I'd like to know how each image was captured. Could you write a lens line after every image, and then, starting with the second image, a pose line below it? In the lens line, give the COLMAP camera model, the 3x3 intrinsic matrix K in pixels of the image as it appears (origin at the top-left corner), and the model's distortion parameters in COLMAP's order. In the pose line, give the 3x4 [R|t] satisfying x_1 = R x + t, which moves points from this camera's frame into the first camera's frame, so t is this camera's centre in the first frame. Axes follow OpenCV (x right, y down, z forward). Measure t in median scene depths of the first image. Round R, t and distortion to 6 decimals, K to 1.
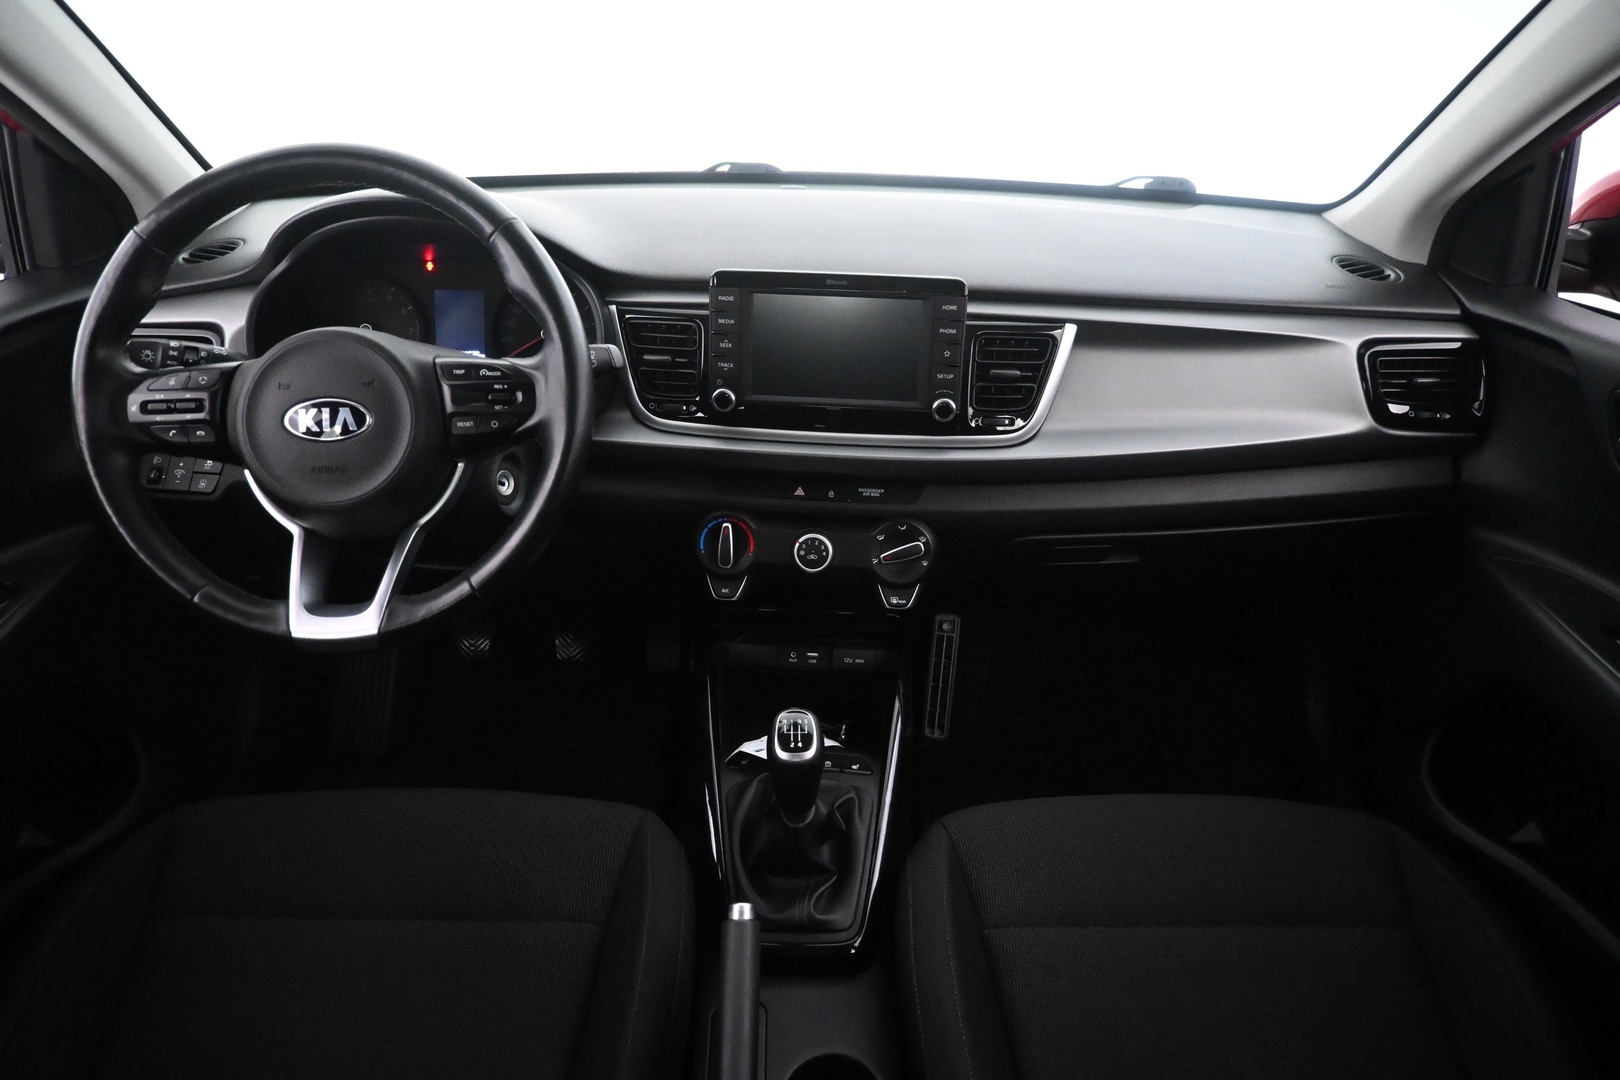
lens RADIAL K [[1111.7, 0, 810.0], [0, 1111.7, 540.0], [0, 0, 1]] dist [-0.007006, -0.000096]
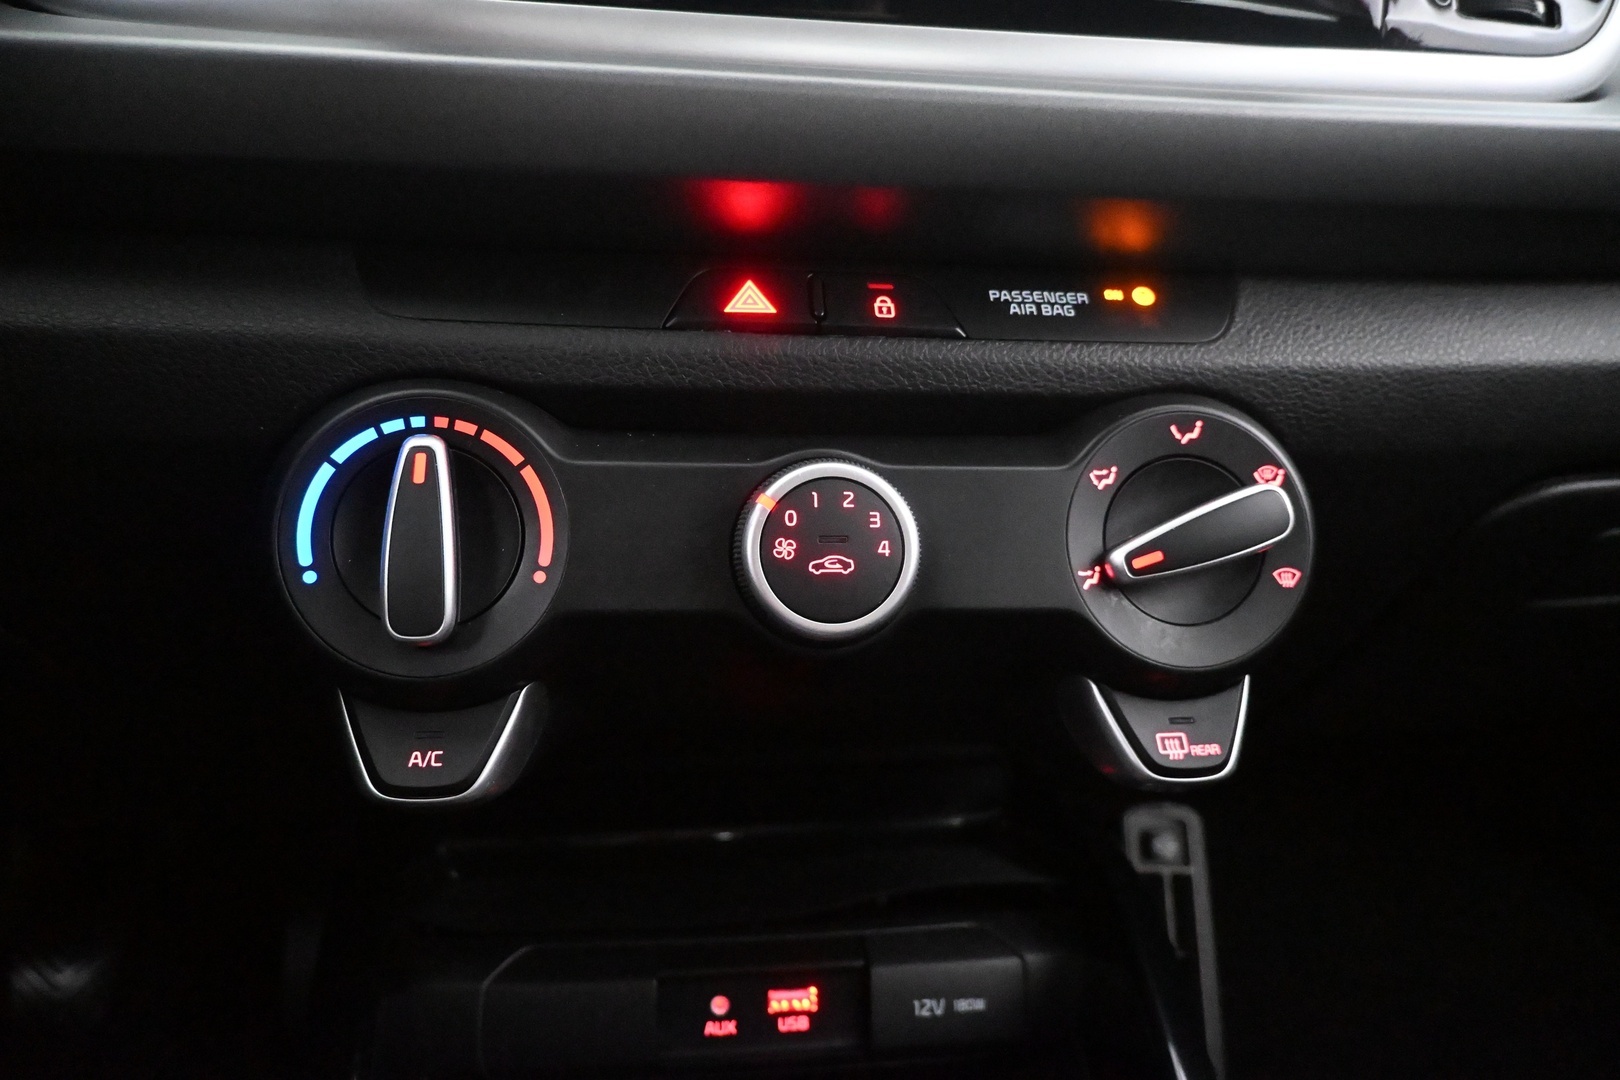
lens RADIAL K [[1111.7, 0, 810.0], [0, 1111.7, 540.0], [0, 0, 1]] dist [-0.007006, -0.000096]
pose [[0.982569, -0.037129, 0.182152, -0.043600], [0.072359, 0.978964, -0.190773, 0.053953], [-0.171237, 0.200628, 0.964586, 0.827607]]
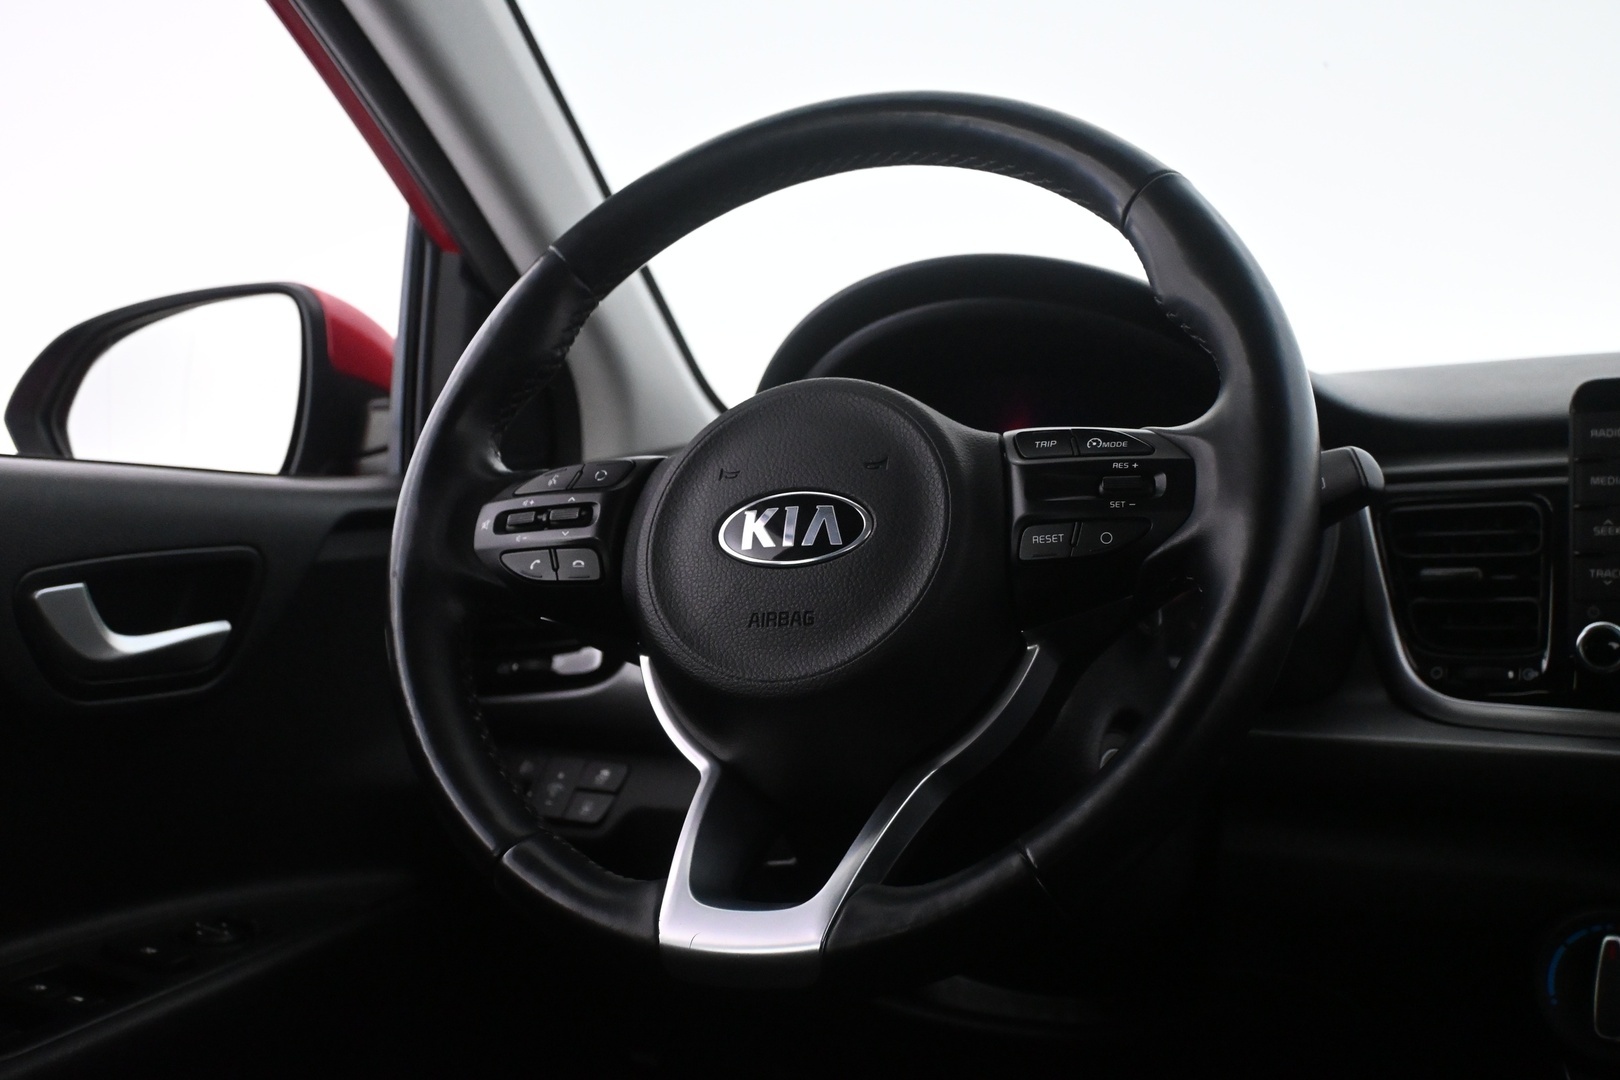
lens RADIAL K [[1908.7, 0, 810.0], [0, 1908.7, 540.0], [0, 0, 1]] dist [0.006476, 0.006100]
pose [[0.905376, -0.028768, -0.423635, -0.039636], [-0.150060, 0.911642, -0.382611, 0.185135], [0.397210, 0.409978, 0.821062, 0.215614]]
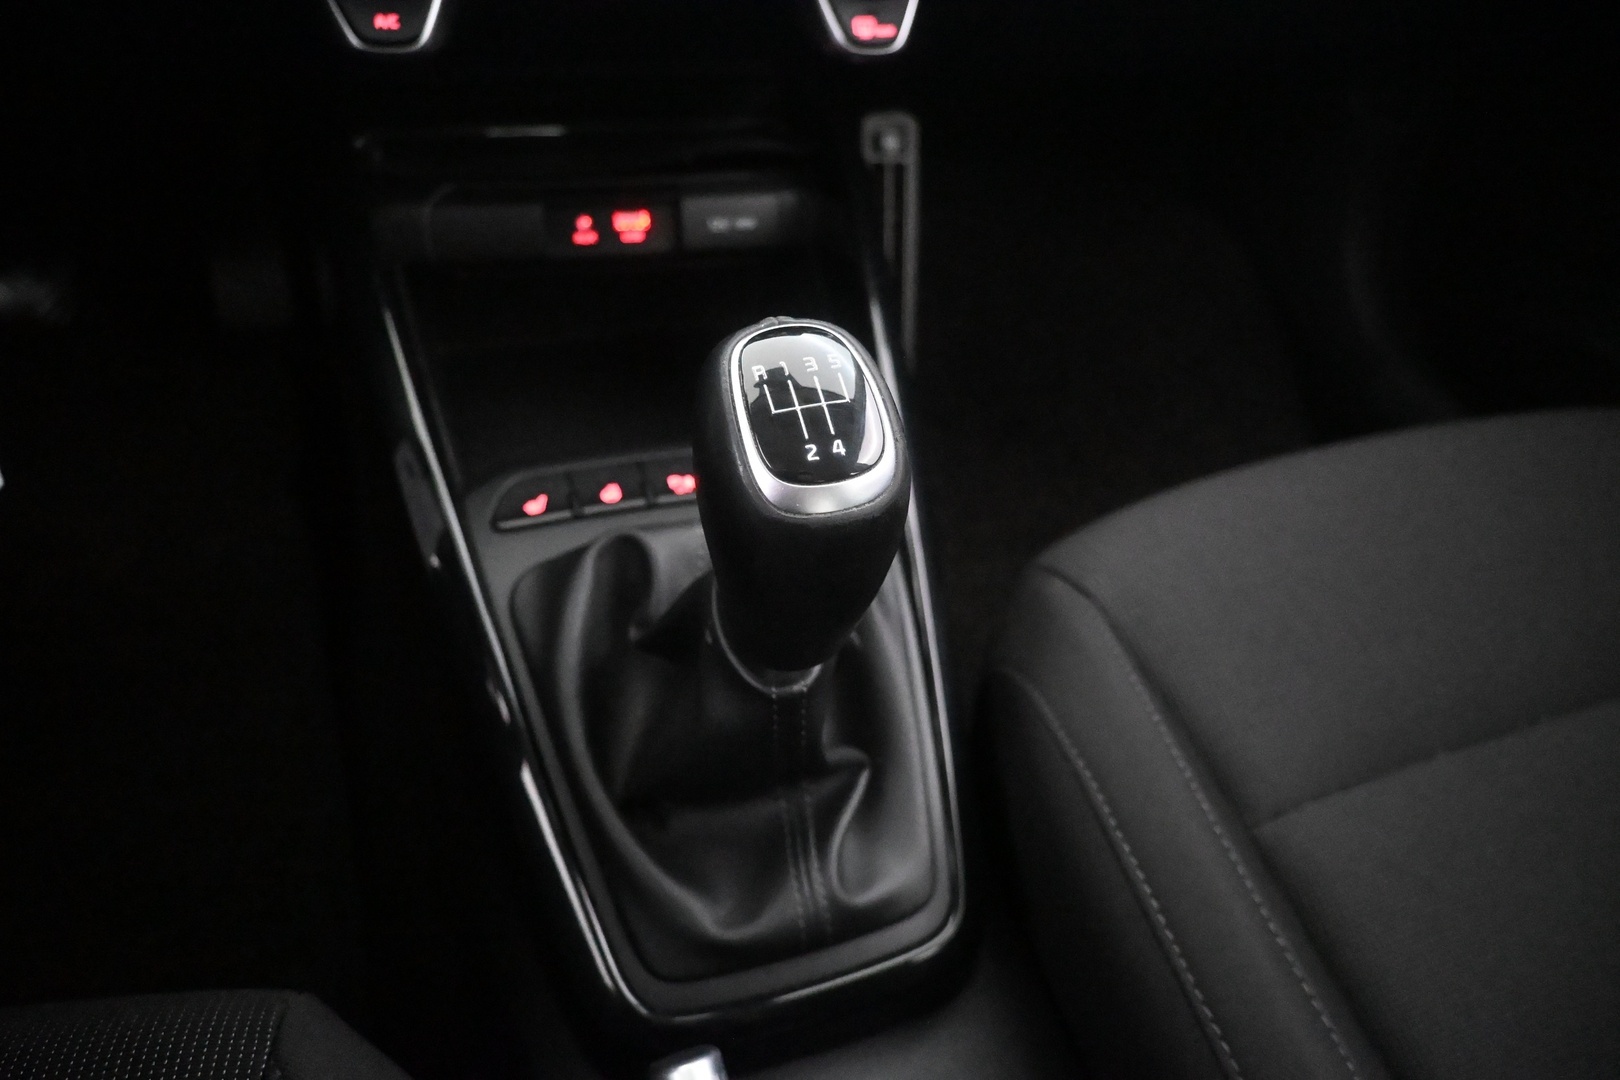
lens RADIAL K [[1111.7, 0, 810.0], [0, 1111.7, 540.0], [0, 0, 1]] dist [-0.007006, -0.000096]
pose [[0.944833, -0.168385, 0.280957, -0.081427], [0.075475, 0.946585, 0.313497, 0.105374], [-0.318738, -0.274997, 0.907074, 0.656700]]
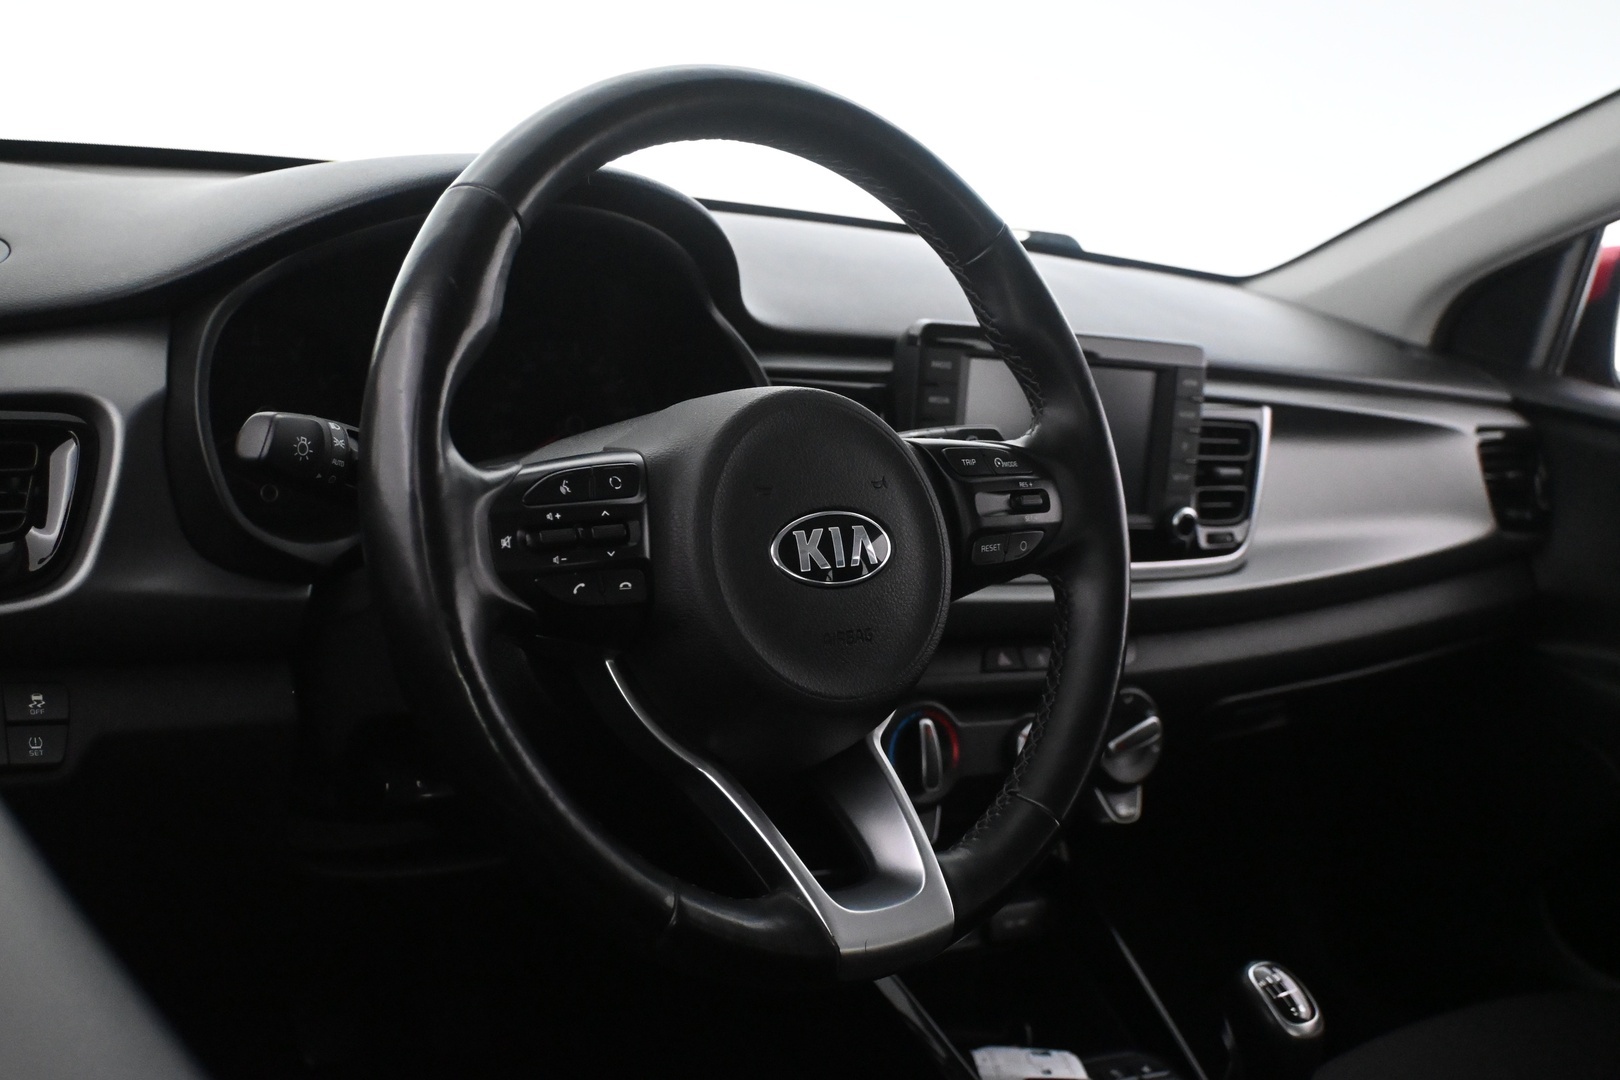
lens RADIAL K [[1816.8, 0, 810.0], [0, 1816.8, 540.0], [0, 0, 1]] dist [0.003242, 0.005371]
pose [[0.799512, -0.039437, 0.599355, -0.774826], [0.131458, 0.985140, -0.110538, -0.010551], [-0.586089, 0.167167, 0.792815, 0.224888]]
